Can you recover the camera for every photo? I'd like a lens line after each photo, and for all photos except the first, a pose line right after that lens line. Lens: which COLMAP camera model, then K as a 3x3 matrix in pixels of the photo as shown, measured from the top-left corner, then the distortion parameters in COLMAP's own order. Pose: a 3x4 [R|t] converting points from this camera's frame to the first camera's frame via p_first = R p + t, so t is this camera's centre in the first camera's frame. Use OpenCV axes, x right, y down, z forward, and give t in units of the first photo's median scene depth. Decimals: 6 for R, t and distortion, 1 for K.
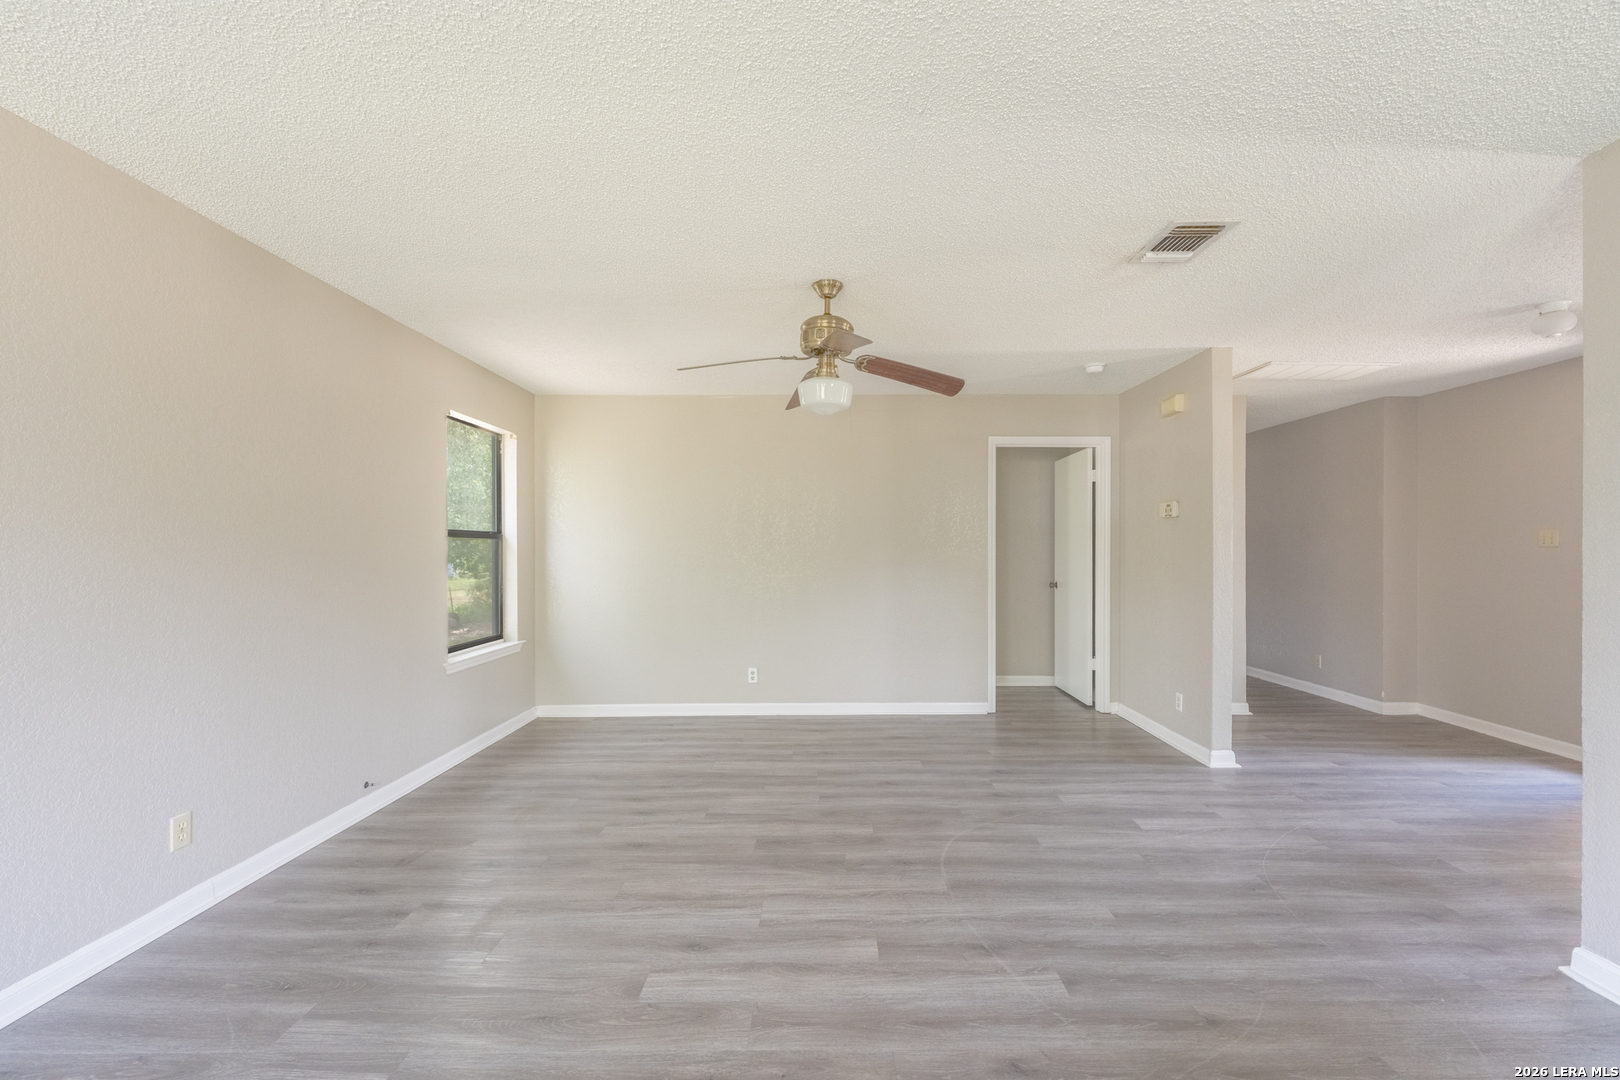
lens RADIAL K [[667.5, 0, 816.1], [0, 667.5, 546.7], [0, 0, 1]] dist [-0.000928, -0.000130]
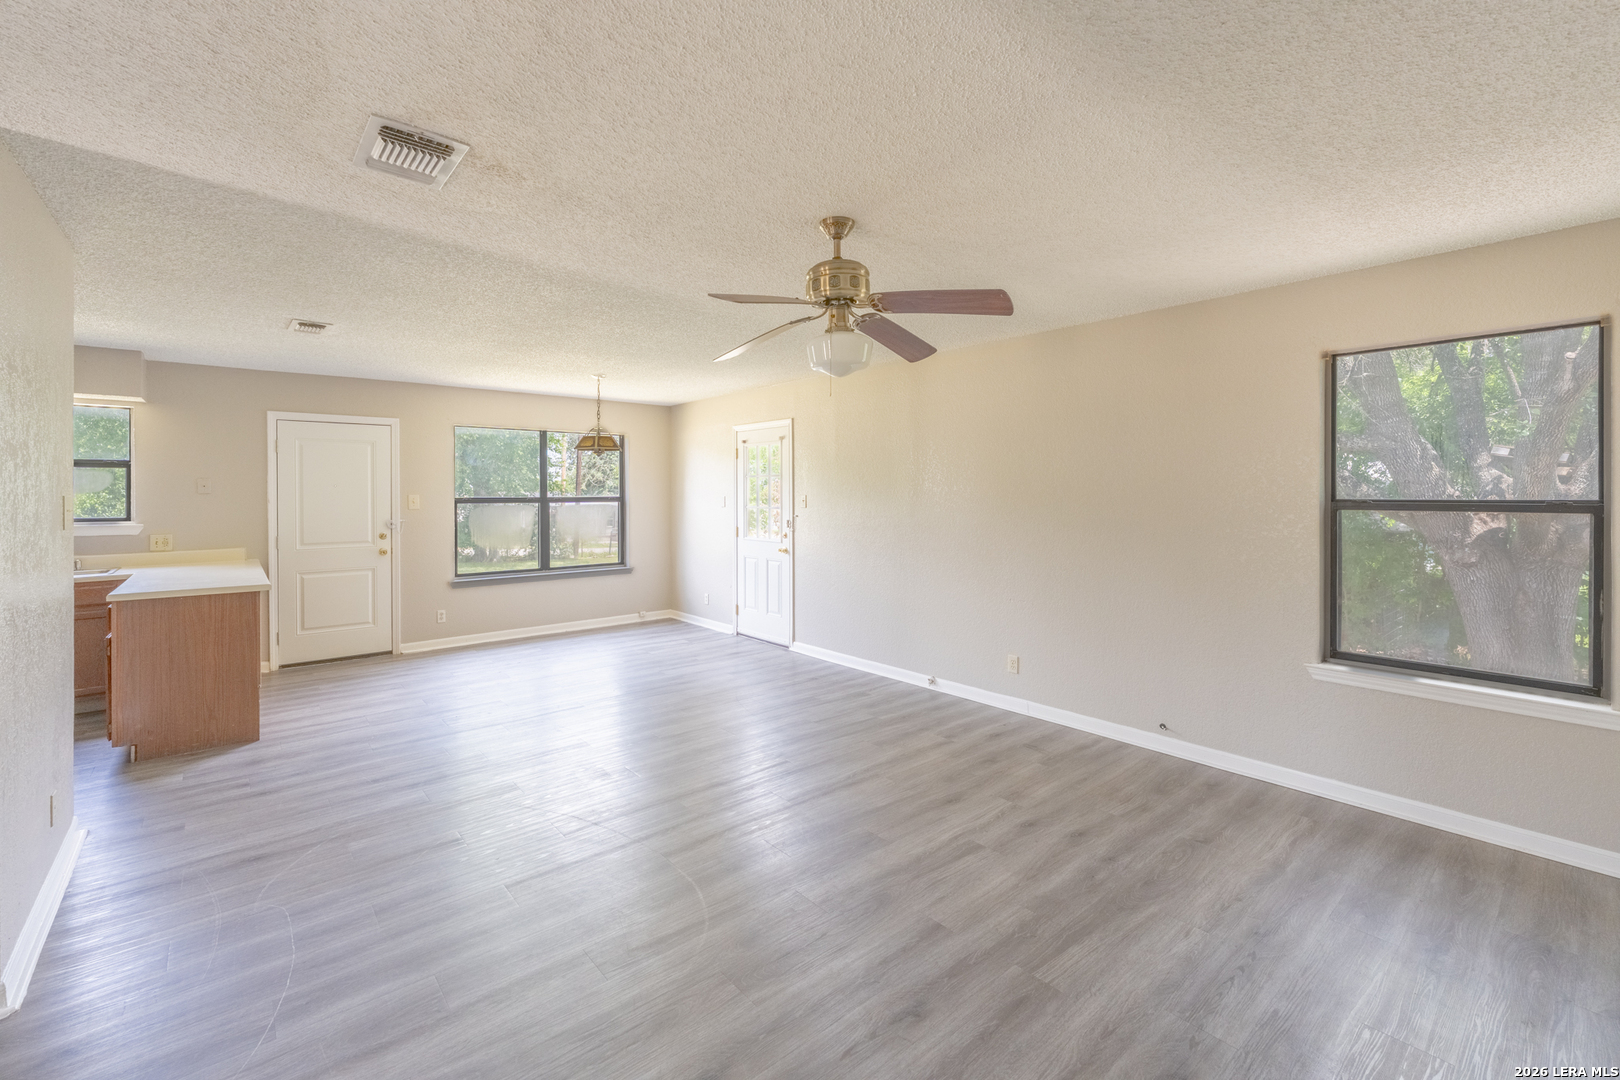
lens RADIAL K [[686.4, 0, 810.6], [0, 686.4, 503.0], [0, 0, 1]] dist [-0.000525, -0.000075]
pose [[-0.753195, 0.004965, -0.657778, 0.584871], [0.004368, 0.999987, 0.002546, -0.037774], [0.657783, -0.000955, -0.753207, 1.548937]]
